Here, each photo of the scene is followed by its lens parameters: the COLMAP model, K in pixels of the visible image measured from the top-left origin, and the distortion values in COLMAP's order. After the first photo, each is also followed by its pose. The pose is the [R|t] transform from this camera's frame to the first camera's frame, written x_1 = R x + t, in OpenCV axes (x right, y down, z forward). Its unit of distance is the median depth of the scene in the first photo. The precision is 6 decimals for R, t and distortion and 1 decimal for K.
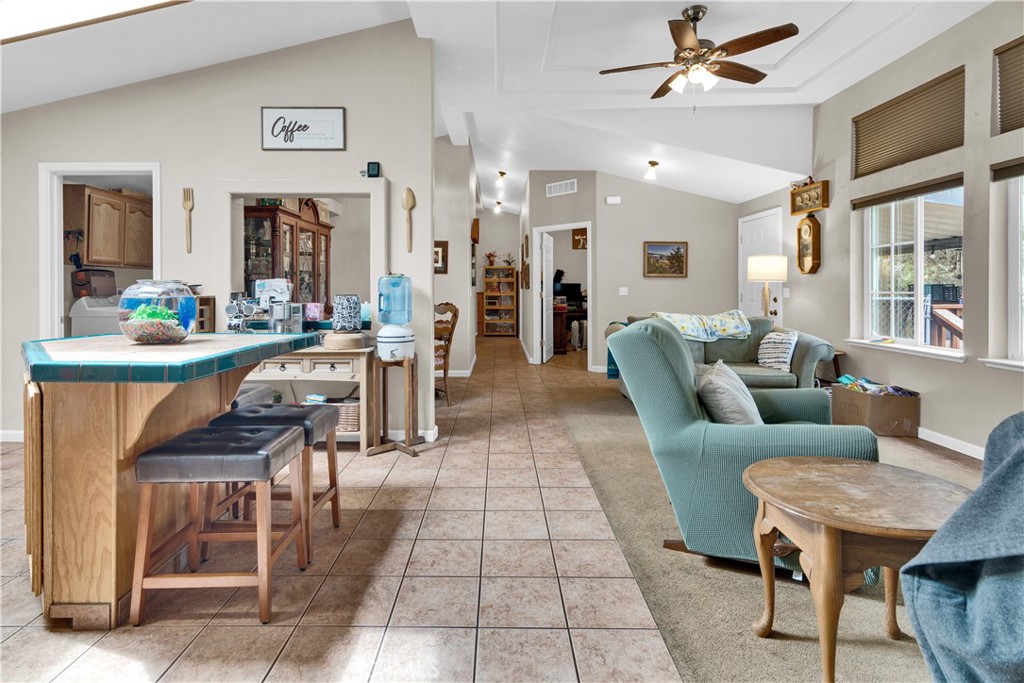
lens RADIAL K [[517.5, 0, 499.5], [0, 517.5, 291.9], [0, 0, 1]] dist [0.012878, -0.000609]
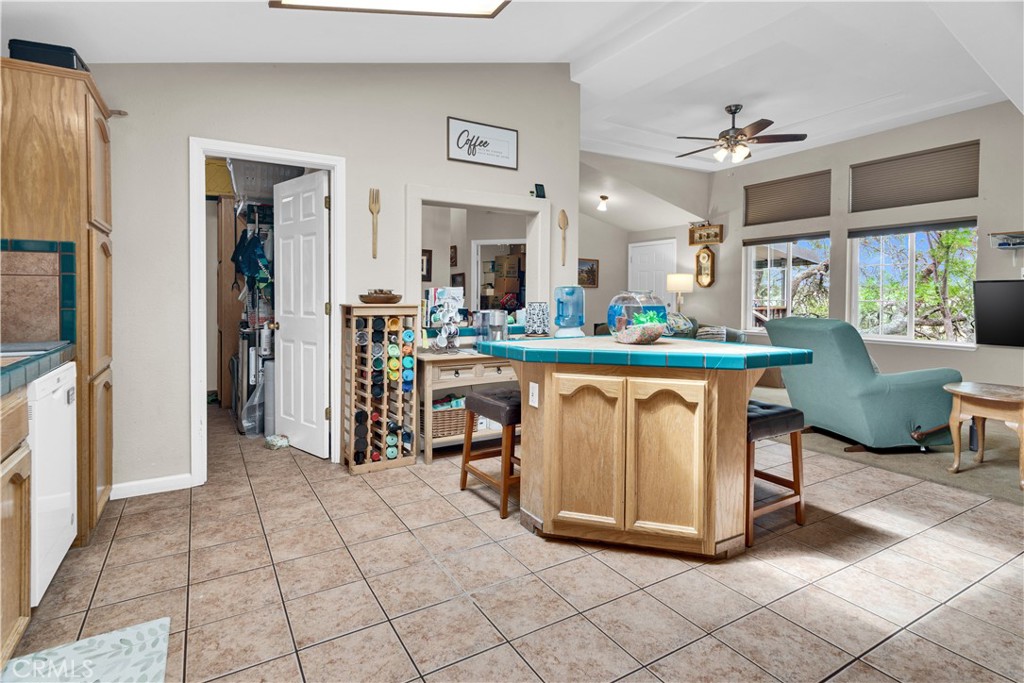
lens RADIAL K [[517.5, 0, 491.8], [0, 517.5, 304.0], [0, 0, 1]] dist [0.012878, -0.000609]
pose [[0.856286, -0.004036, 0.516486, -0.711453], [-0.001724, 0.999942, 0.010671, -0.002248], [-0.516499, -0.010028, 0.856229, 0.071146]]
